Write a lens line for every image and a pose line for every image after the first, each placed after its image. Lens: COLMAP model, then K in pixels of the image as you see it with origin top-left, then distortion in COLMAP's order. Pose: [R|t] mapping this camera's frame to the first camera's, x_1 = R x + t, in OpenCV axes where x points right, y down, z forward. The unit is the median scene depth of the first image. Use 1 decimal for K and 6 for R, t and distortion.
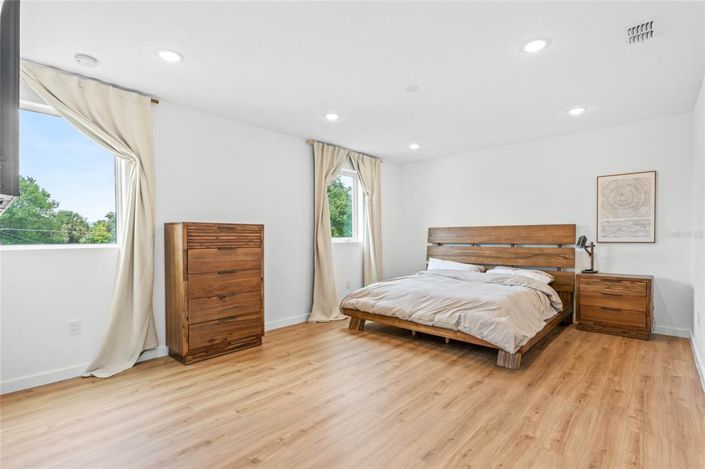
lens RADIAL K [[320.4, 0, 350.7], [0, 320.4, 239.9], [0, 0, 1]] dist [0.002392, 0.000059]
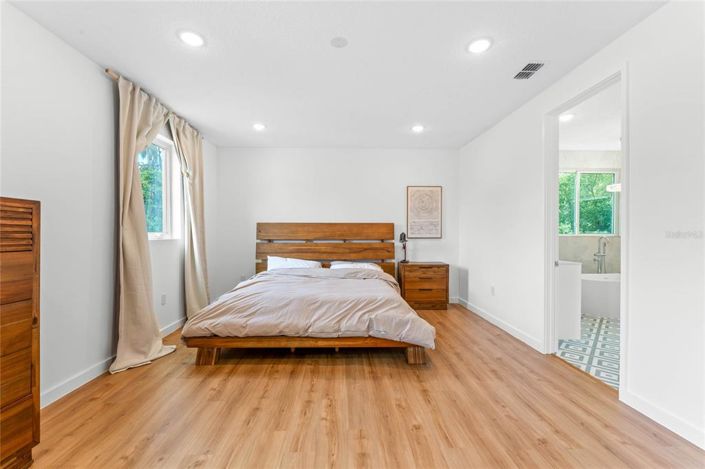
lens RADIAL K [[293.0, 0, 350.6], [0, 293.0, 233.8], [0, 0, 1]] dist [-0.001178, 0.000238]
pose [[0.728246, 0.005998, 0.685290, -0.194037], [0.000874, 0.999953, -0.009681, 0.002716], [-0.685315, 0.007649, 0.728206, 0.319013]]
